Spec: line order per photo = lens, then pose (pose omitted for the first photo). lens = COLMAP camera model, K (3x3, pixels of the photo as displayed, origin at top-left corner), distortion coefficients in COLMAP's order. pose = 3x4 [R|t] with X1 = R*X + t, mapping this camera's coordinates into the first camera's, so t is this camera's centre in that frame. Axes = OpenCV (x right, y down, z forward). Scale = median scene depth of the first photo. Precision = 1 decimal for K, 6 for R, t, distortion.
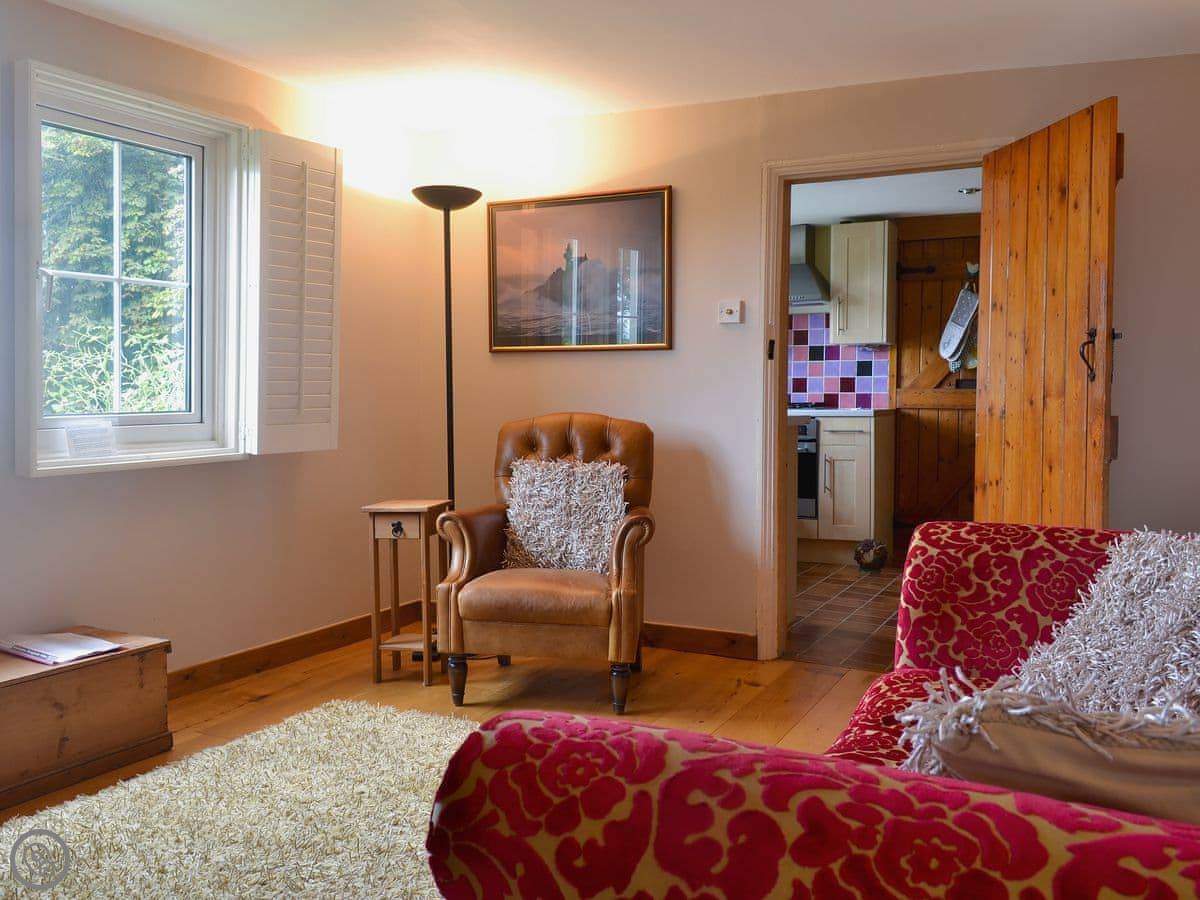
lens RADIAL K [[1049.3, 0, 600.0], [0, 1049.3, 450.0], [0, 0, 1]] dist [-0.010805, -0.011052]
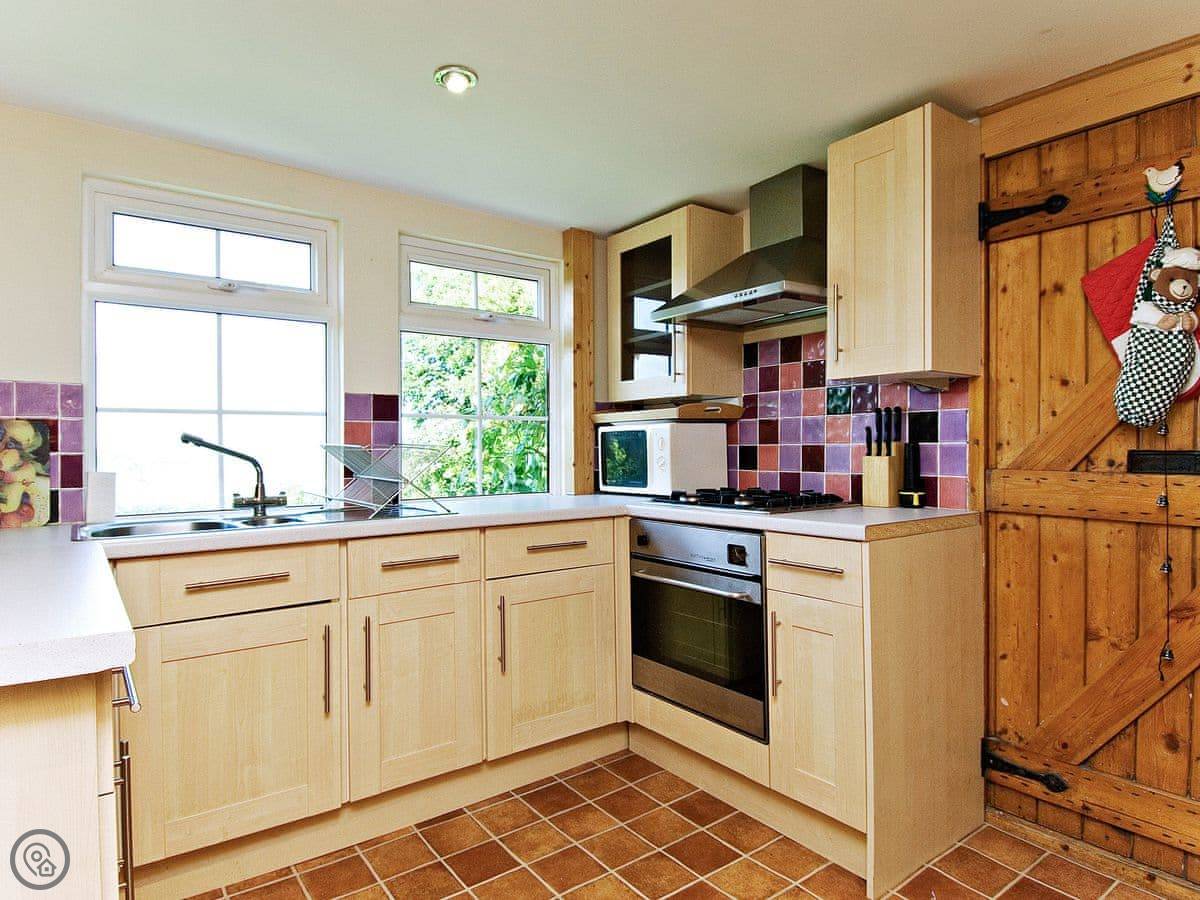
lens RADIAL K [[692.4, 0, 600.0], [0, 692.4, 450.0], [0, 0, 1]] dist [-0.041383, -0.001272]
pose [[0.882949, -0.000728, -0.469469, 0.281029], [-0.022105, 0.998825, -0.043123, -0.051537], [0.468948, 0.048453, 0.881895, 0.665841]]
